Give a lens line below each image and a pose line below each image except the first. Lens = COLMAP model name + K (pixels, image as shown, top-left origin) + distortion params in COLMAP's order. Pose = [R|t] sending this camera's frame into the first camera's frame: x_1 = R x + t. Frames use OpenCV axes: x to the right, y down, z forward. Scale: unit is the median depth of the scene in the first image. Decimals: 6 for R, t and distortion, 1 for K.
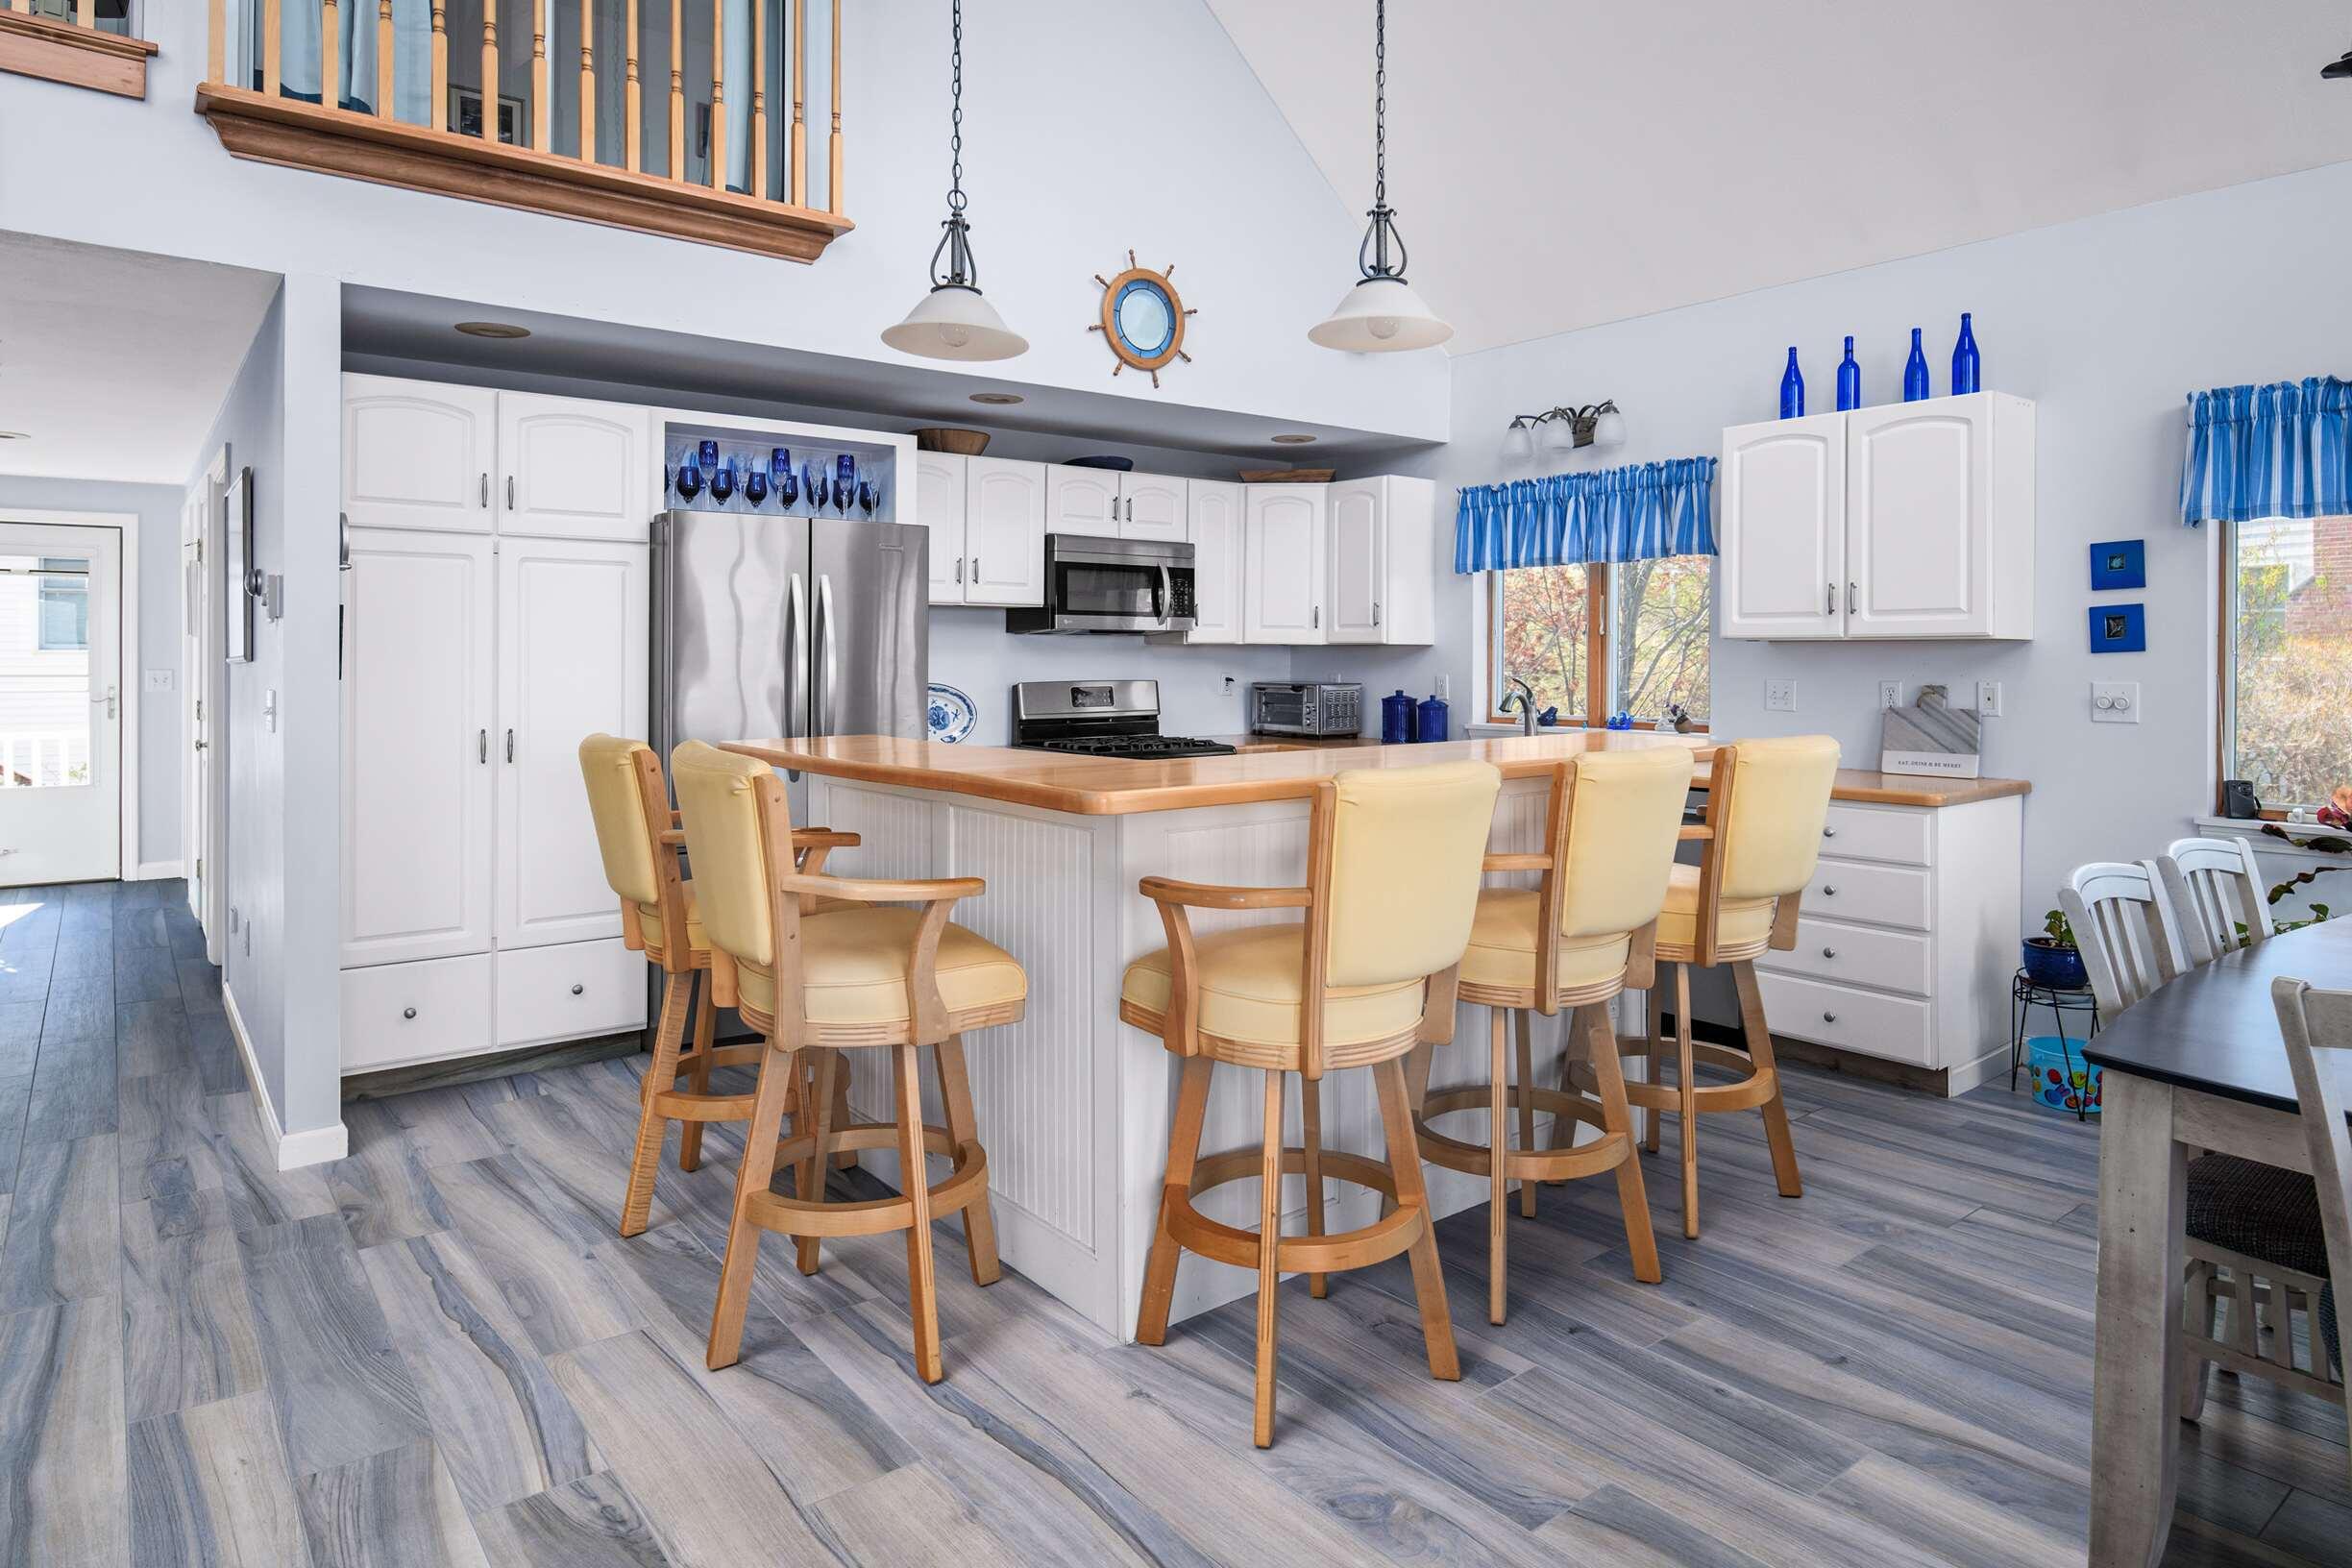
lens RADIAL K [[1368.5, 0, 1178.0], [0, 1368.5, 779.0], [0, 0, 1]] dist [-0.003900, -0.001540]
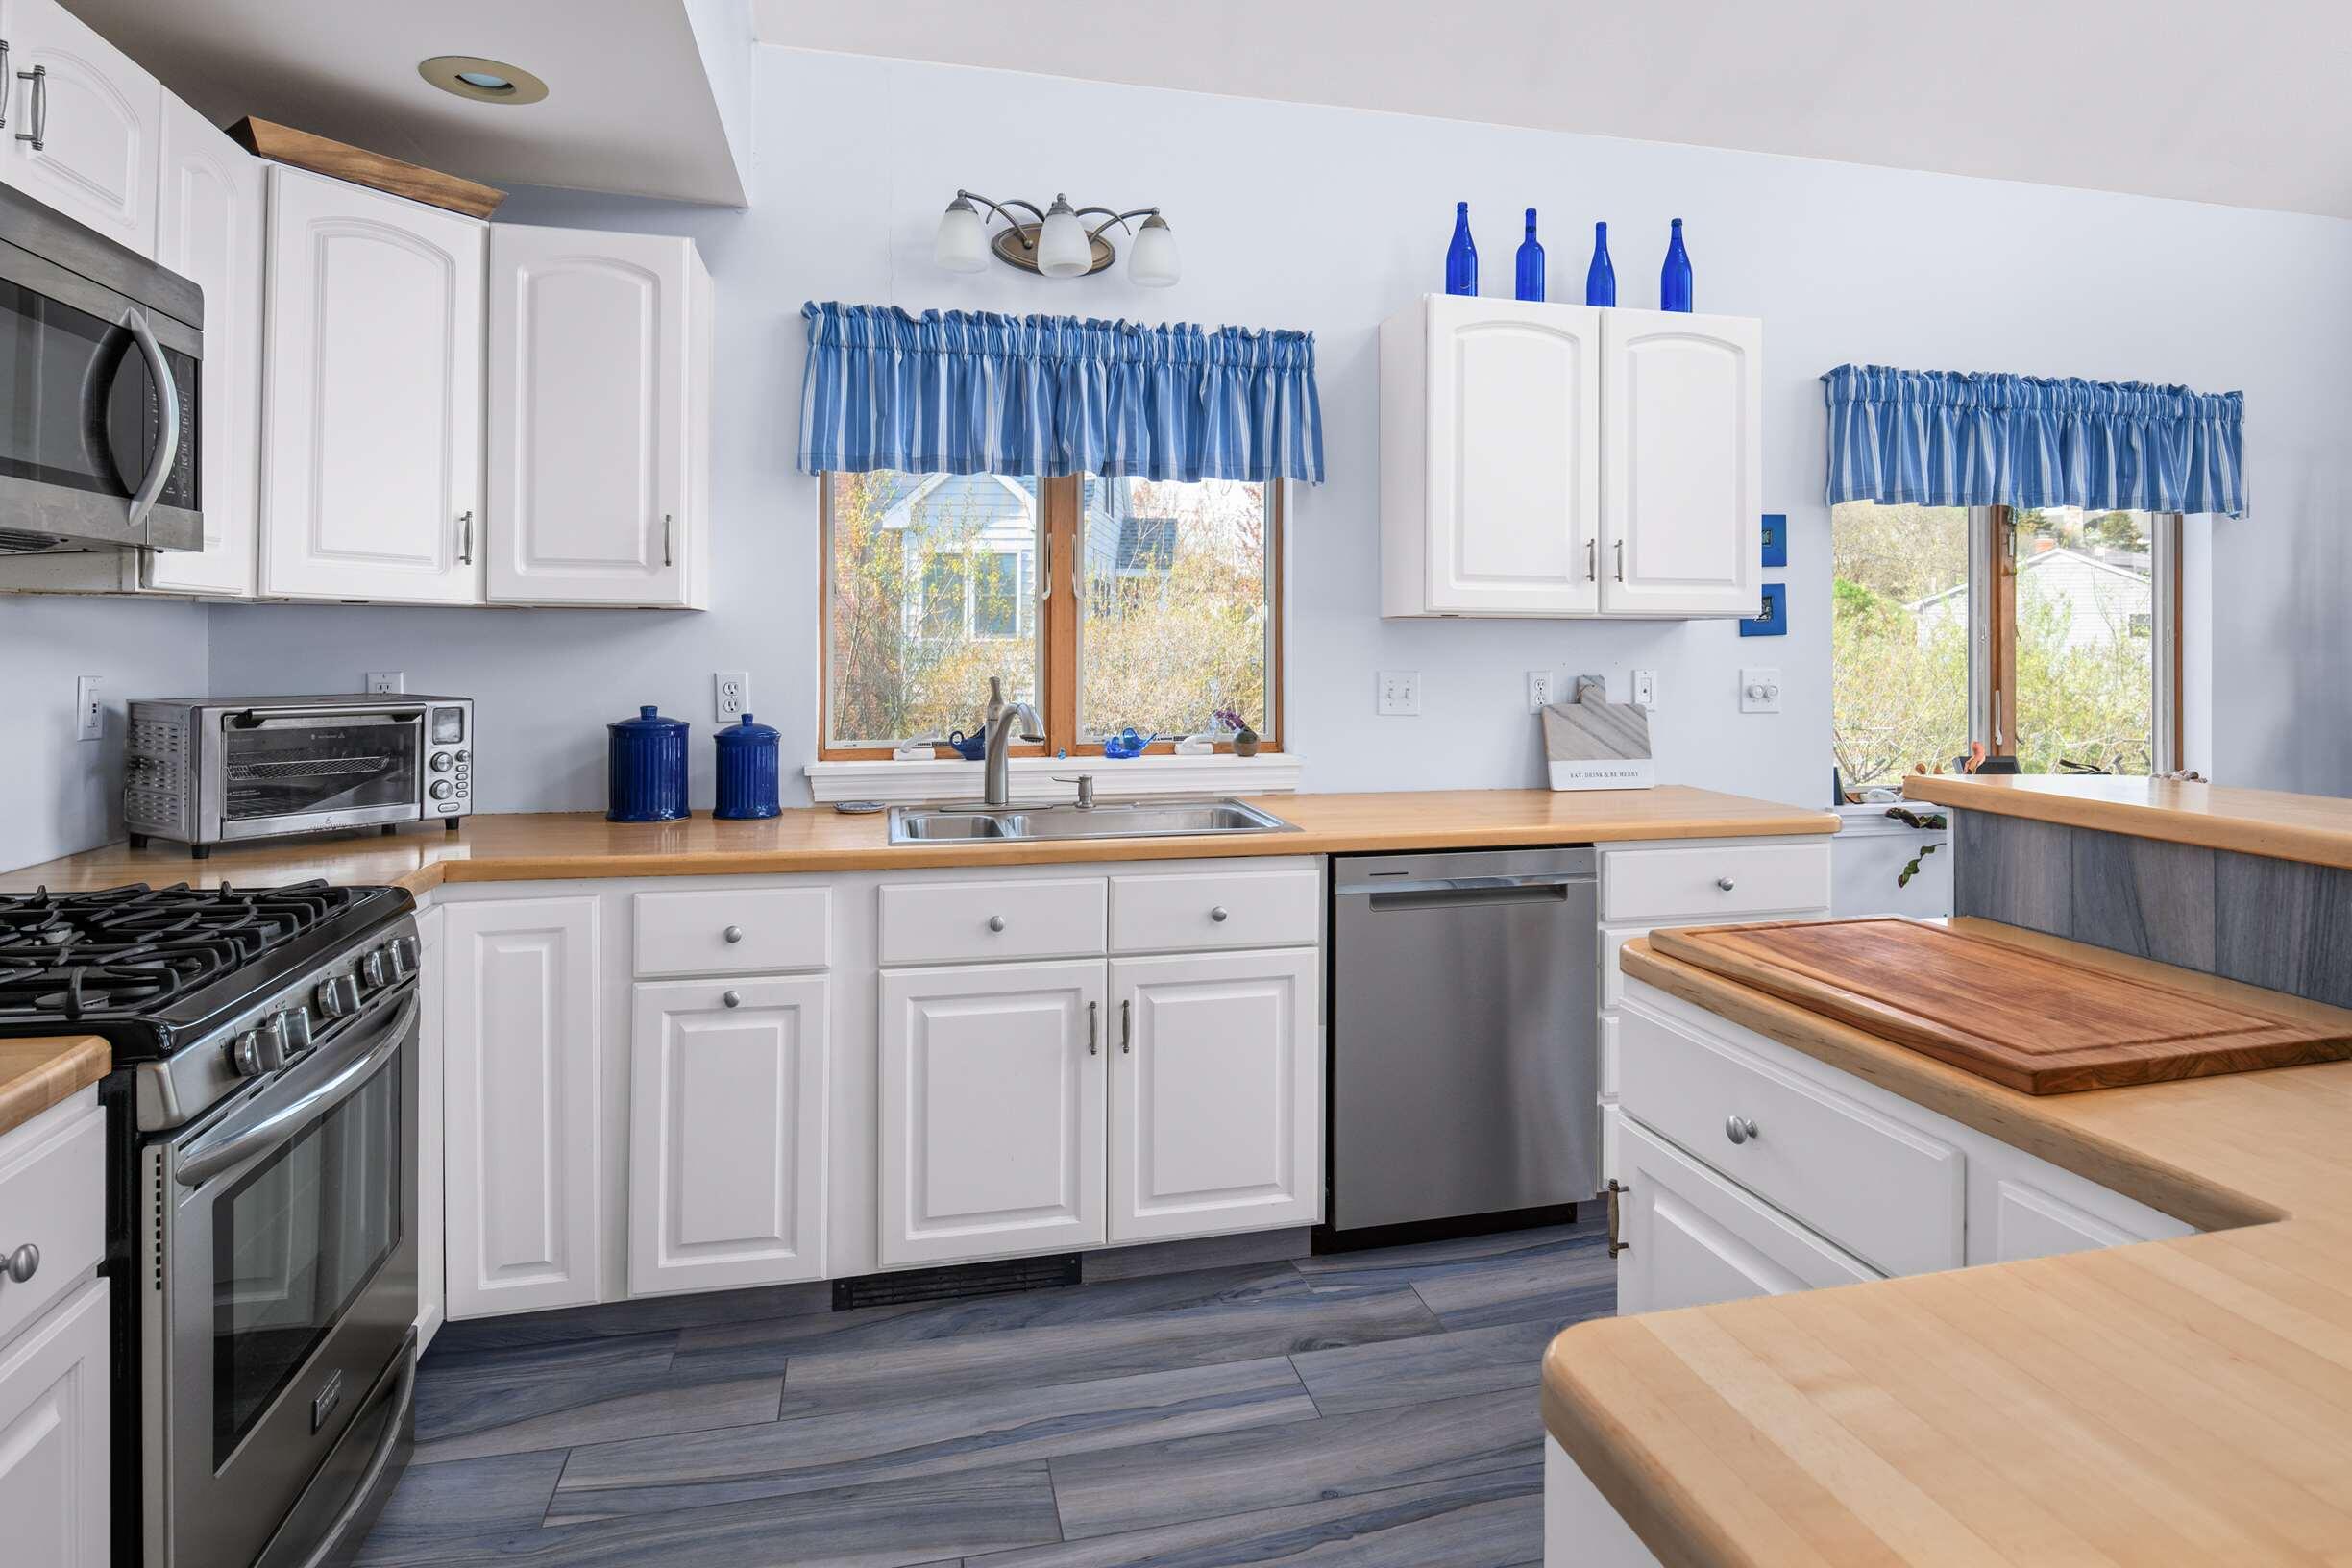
lens RADIAL K [[1368.5, 0, 1242.2], [0, 1368.5, 685.7], [0, 0, 1]] dist [-0.003900, -0.001540]
pose [[0.391070, -0.027303, 0.919956, -0.229598], [0.078784, 0.996884, -0.003905, -0.066479], [-0.916983, 0.074005, 0.392002, 0.770218]]
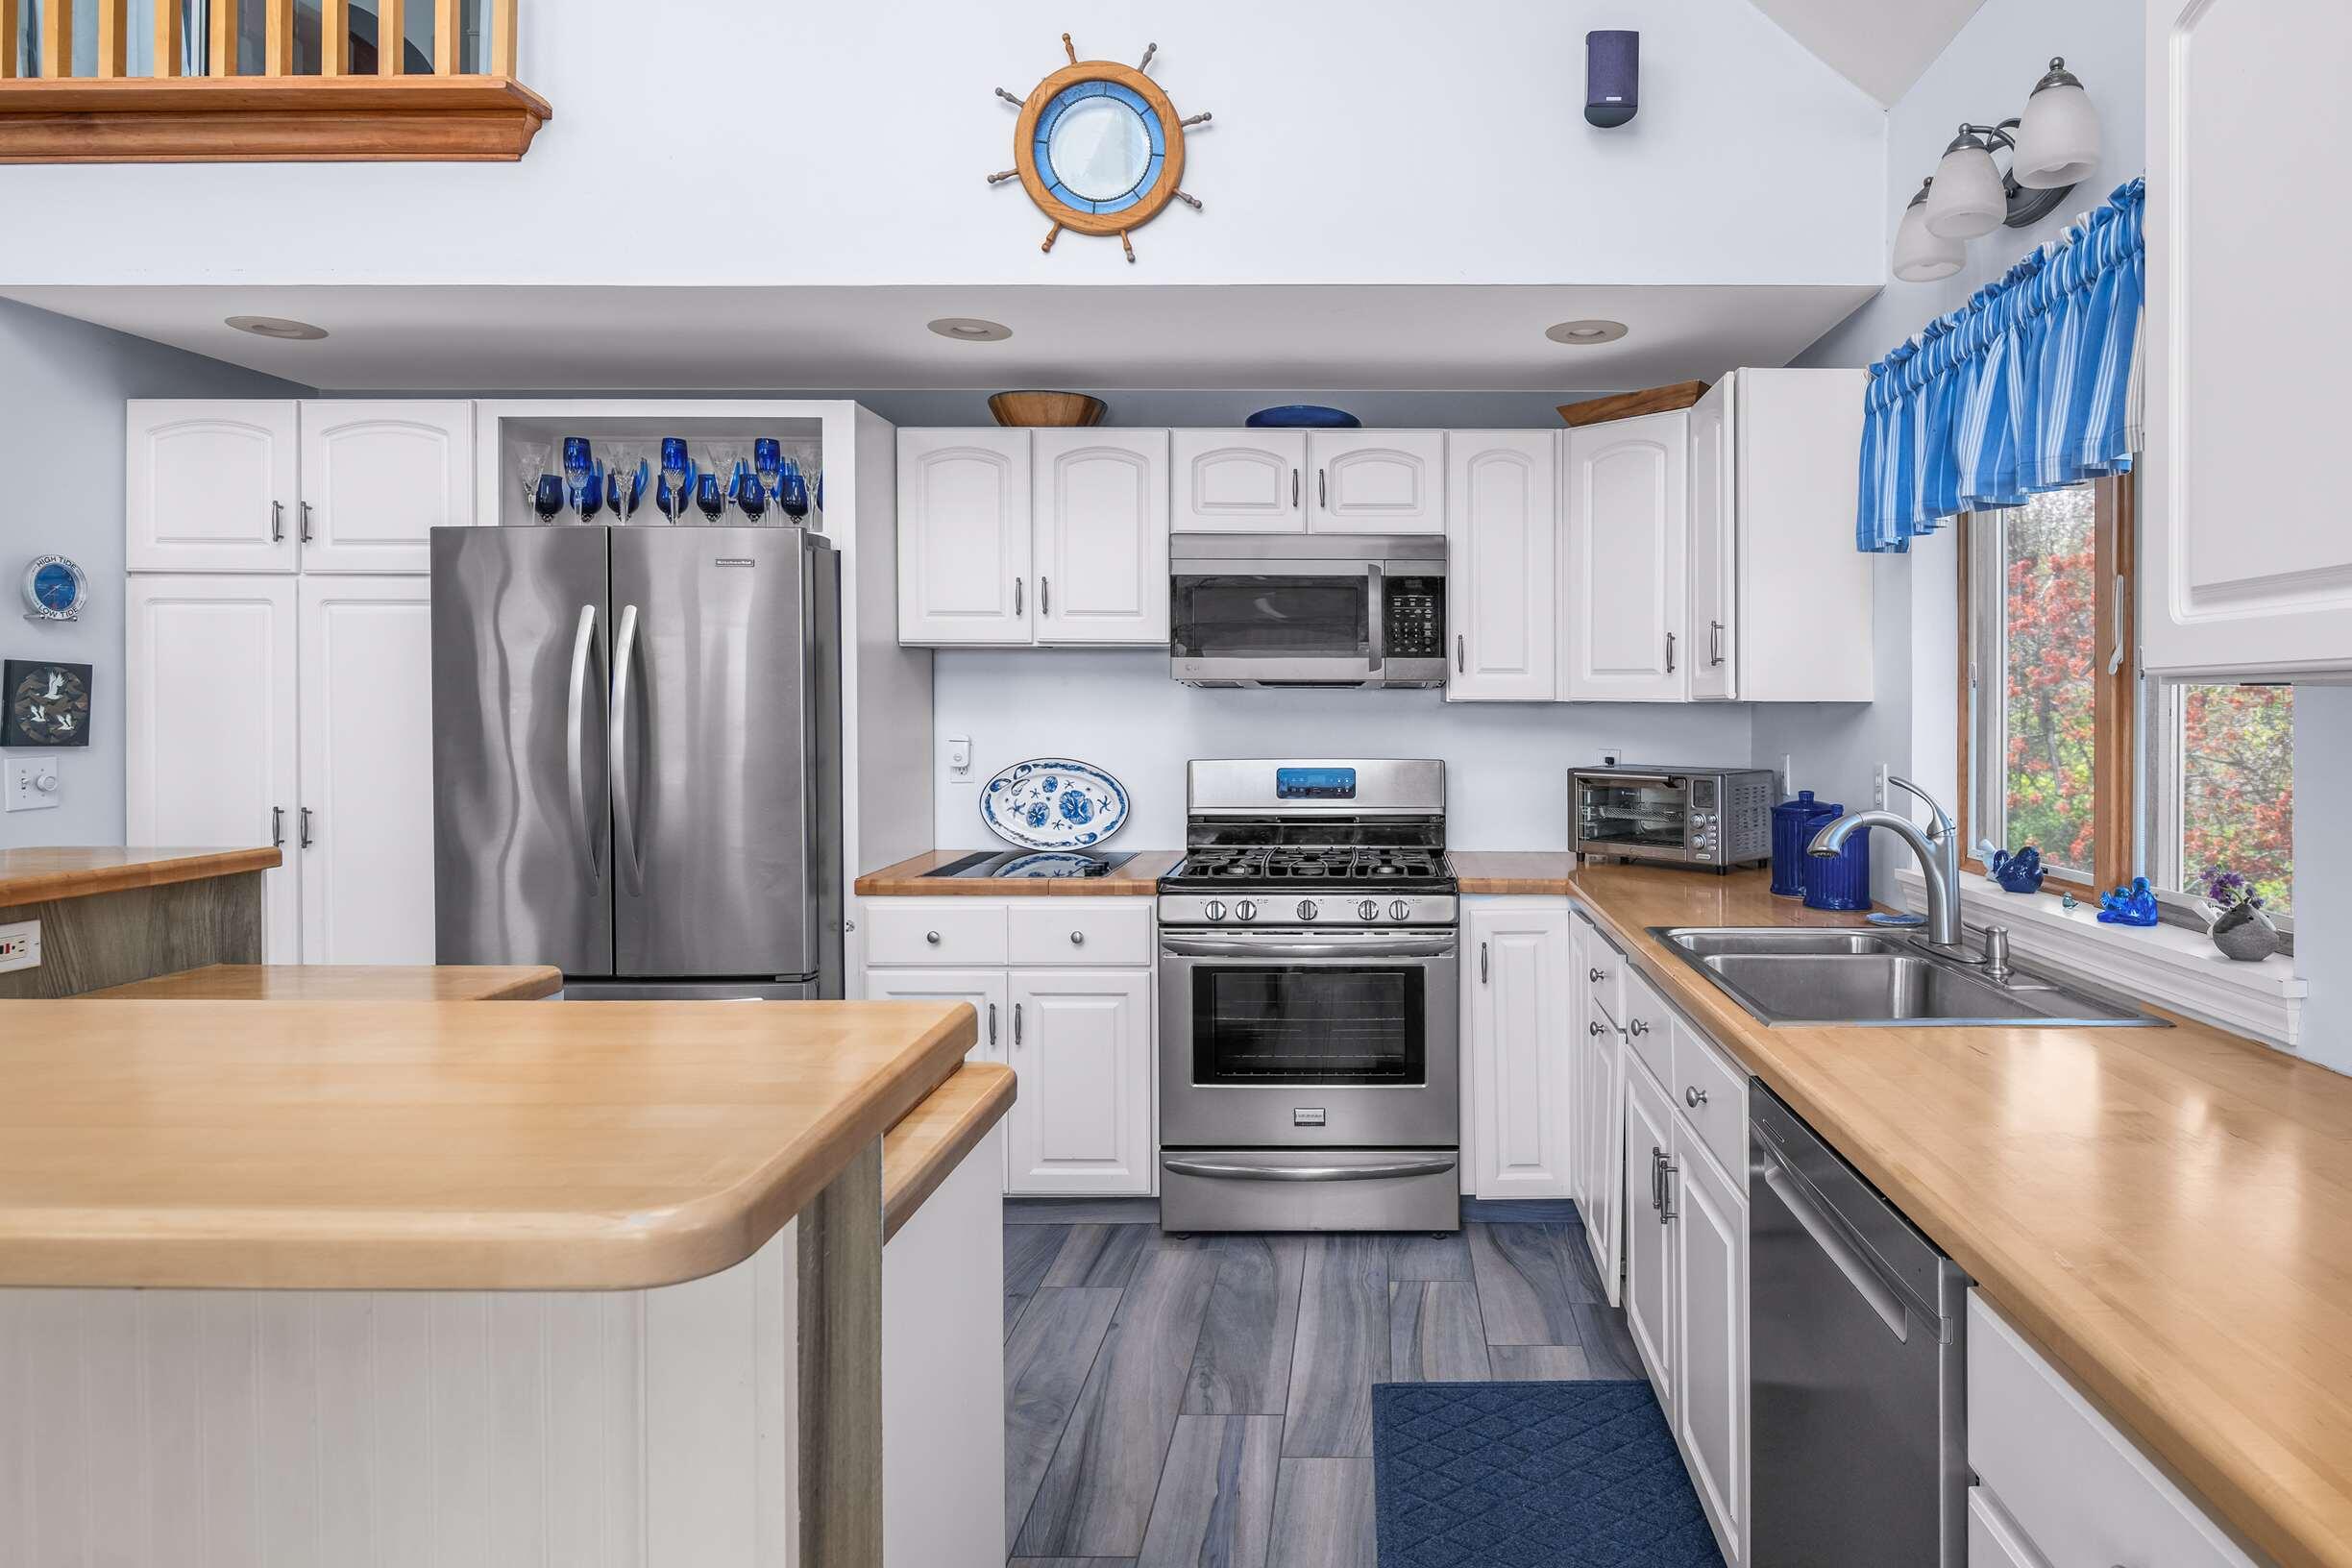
lens RADIAL K [[1364.9, 0, 1274.6], [0, 1364.9, 793.8], [0, 0, 1]] dist [0.002864, -0.004388]
pose [[0.782811, 0.038446, -0.621071, 0.398811], [-0.058729, 0.998199, -0.012232, -0.056762], [0.619482, 0.046050, 0.783659, 0.589470]]
